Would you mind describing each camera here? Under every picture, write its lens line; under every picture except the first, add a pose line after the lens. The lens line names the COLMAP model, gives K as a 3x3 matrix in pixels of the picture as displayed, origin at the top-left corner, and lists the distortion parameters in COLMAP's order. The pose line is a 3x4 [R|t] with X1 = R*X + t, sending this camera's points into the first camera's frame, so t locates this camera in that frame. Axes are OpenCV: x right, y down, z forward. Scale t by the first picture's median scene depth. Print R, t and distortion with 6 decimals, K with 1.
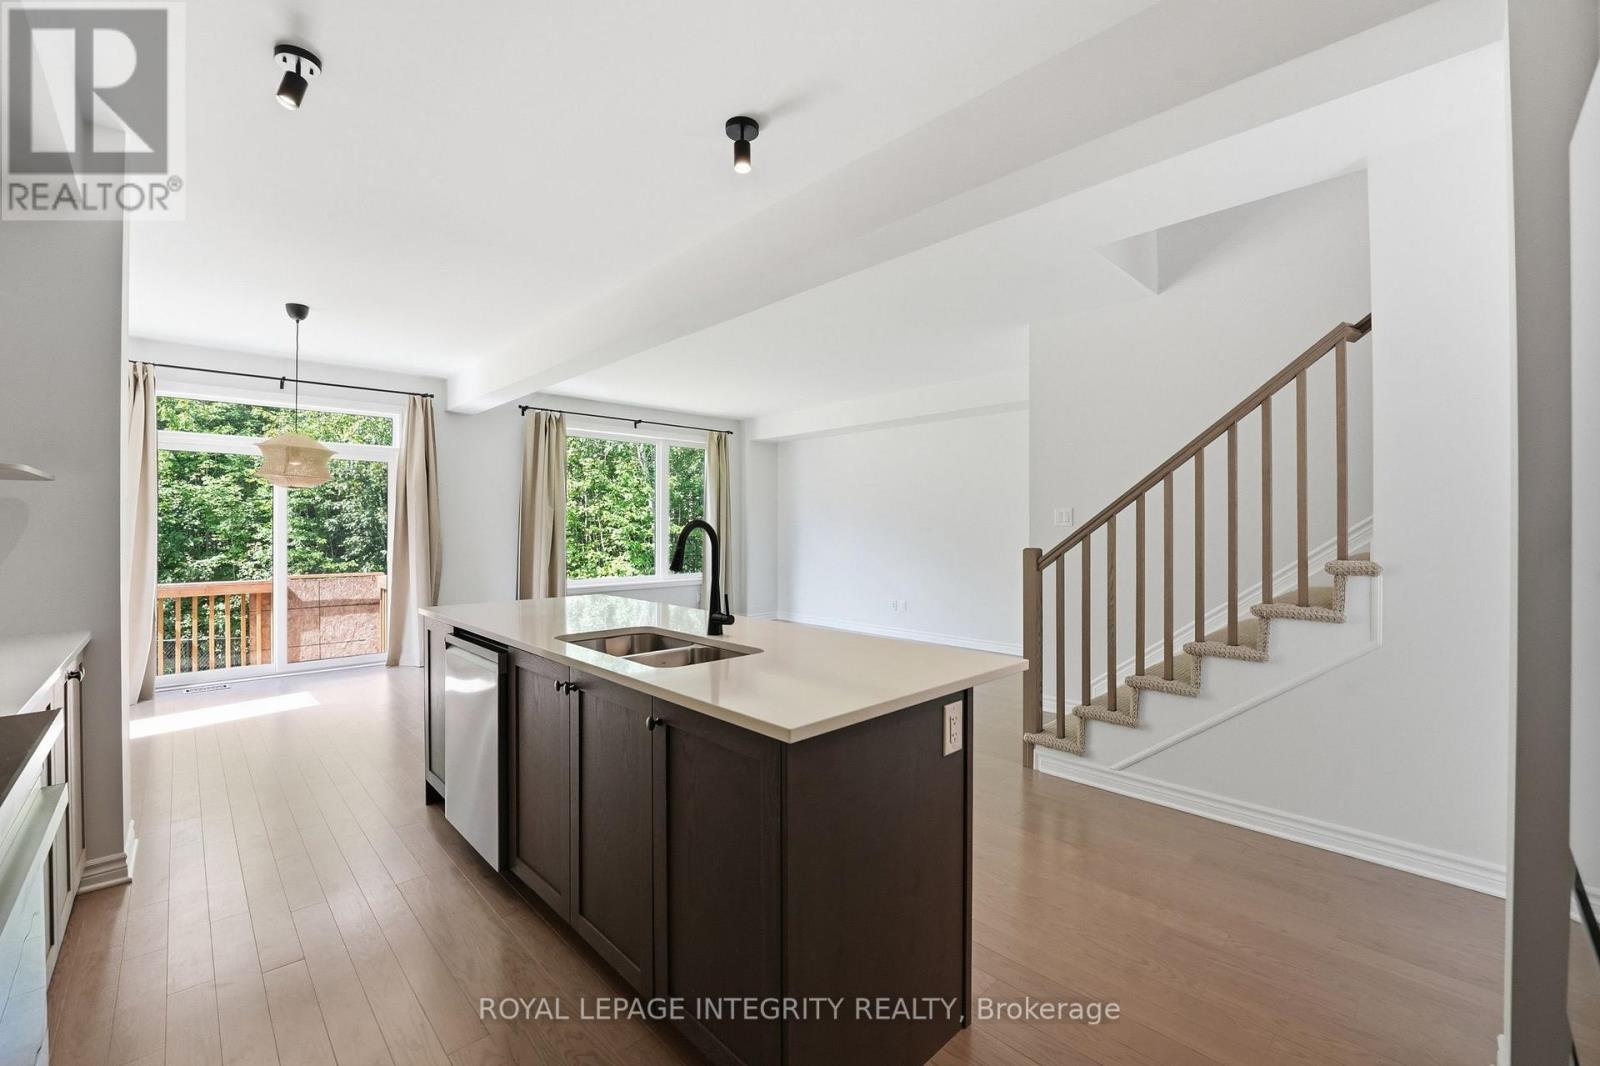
lens RADIAL K [[663.1, 0, 800.0], [0, 663.1, 533.0], [0, 0, 1]] dist [-0.000924, -0.000017]
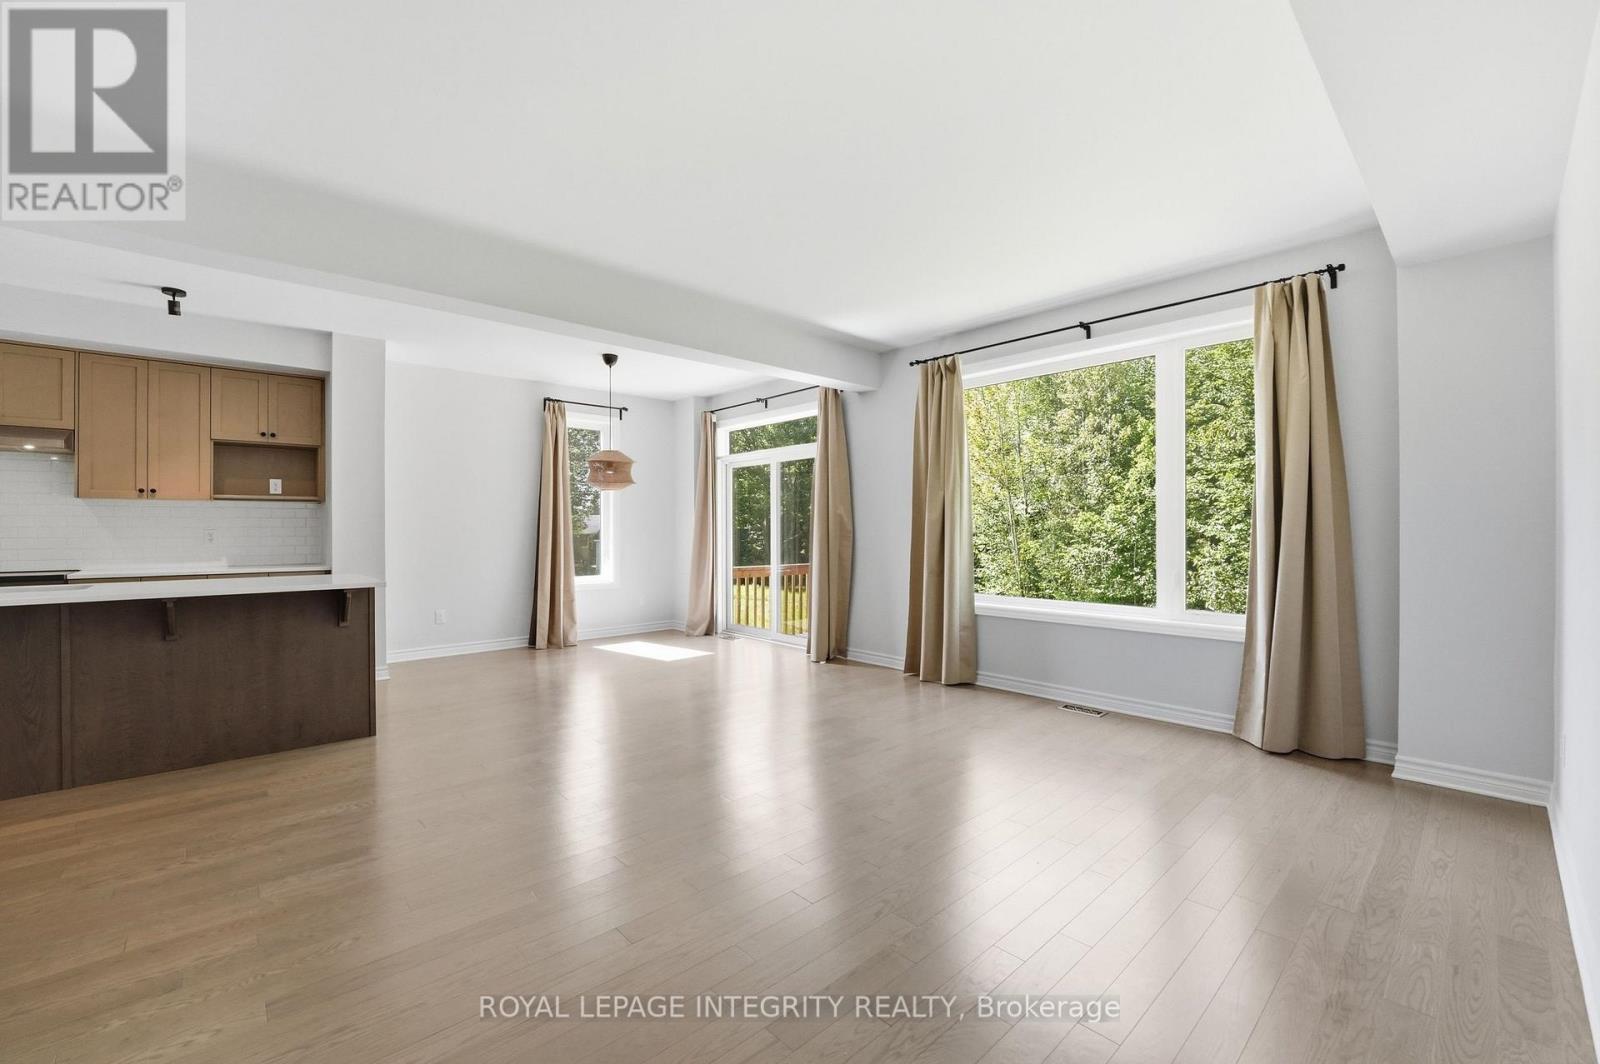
lens RADIAL K [[663.1, 0, 800.0], [0, 663.1, 532.0], [0, 0, 1]] dist [-0.000924, -0.000017]
pose [[-0.008841, 0.004548, -0.999951, 0.317593], [-0.005011, 0.999977, 0.004593, 0.002978], [0.999948, 0.005051, -0.008818, 0.769363]]
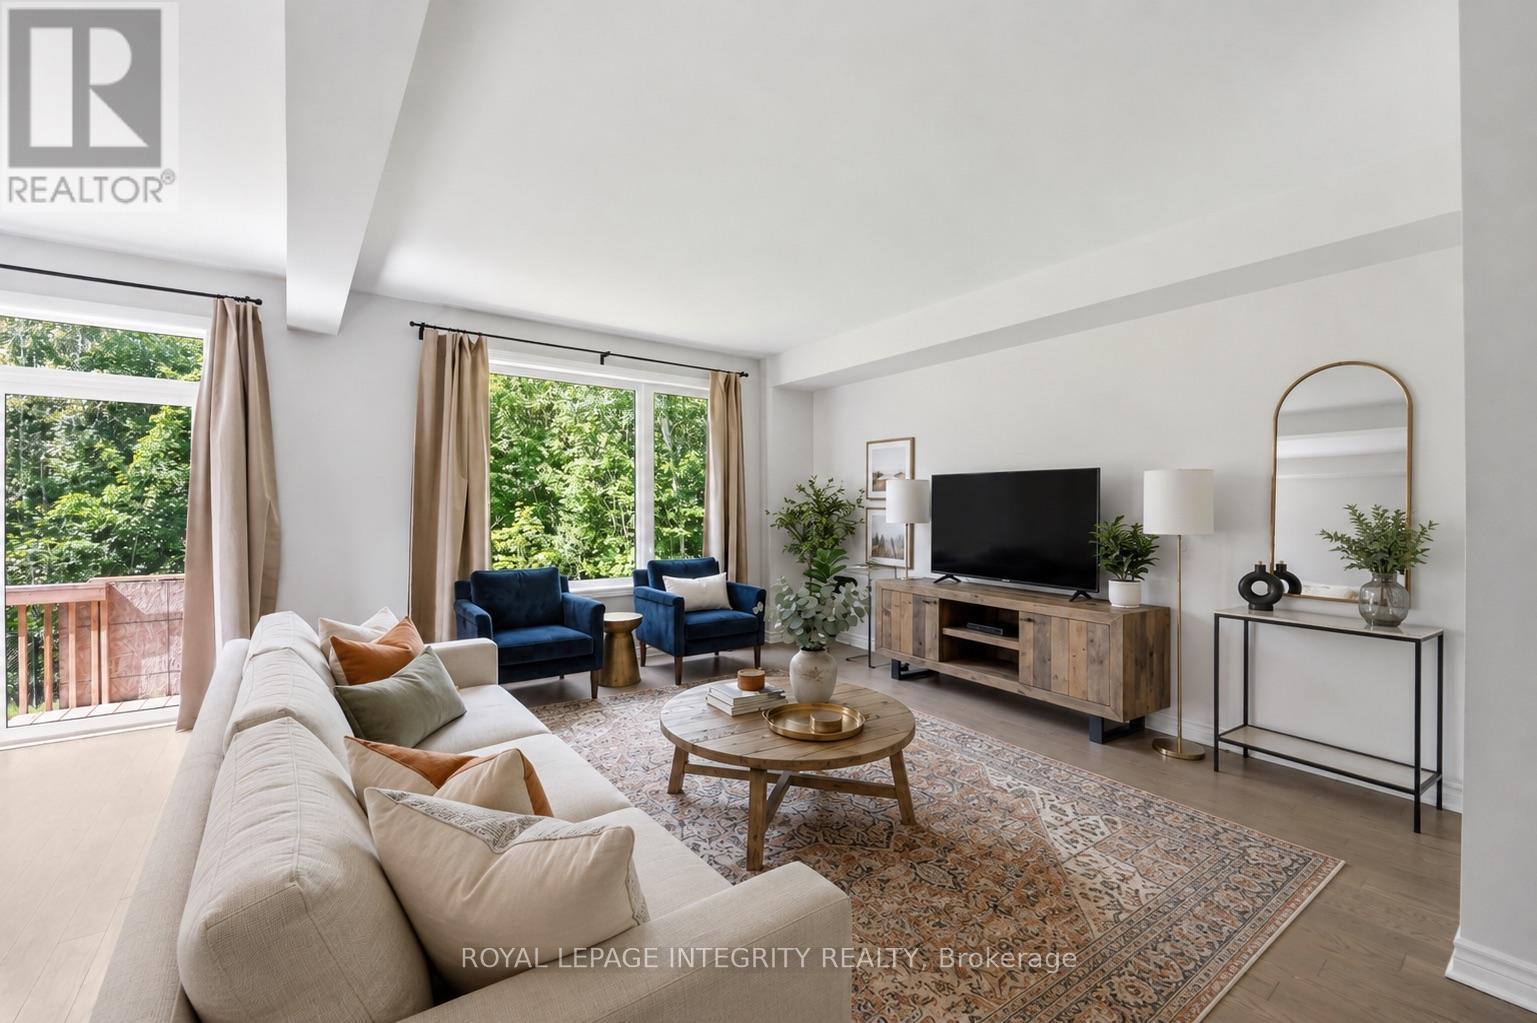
lens RADIAL K [[637.0, 0, 768.5], [0, 637.0, 511.5], [0, 0, 1]] dist [-0.000924, -0.000017]
pose [[0.992696, -0.000942, -0.120636, 0.001847], [-0.000156, 0.999959, -0.009086, -0.000367], [0.120640, 0.009039, 0.992655, 0.369997]]
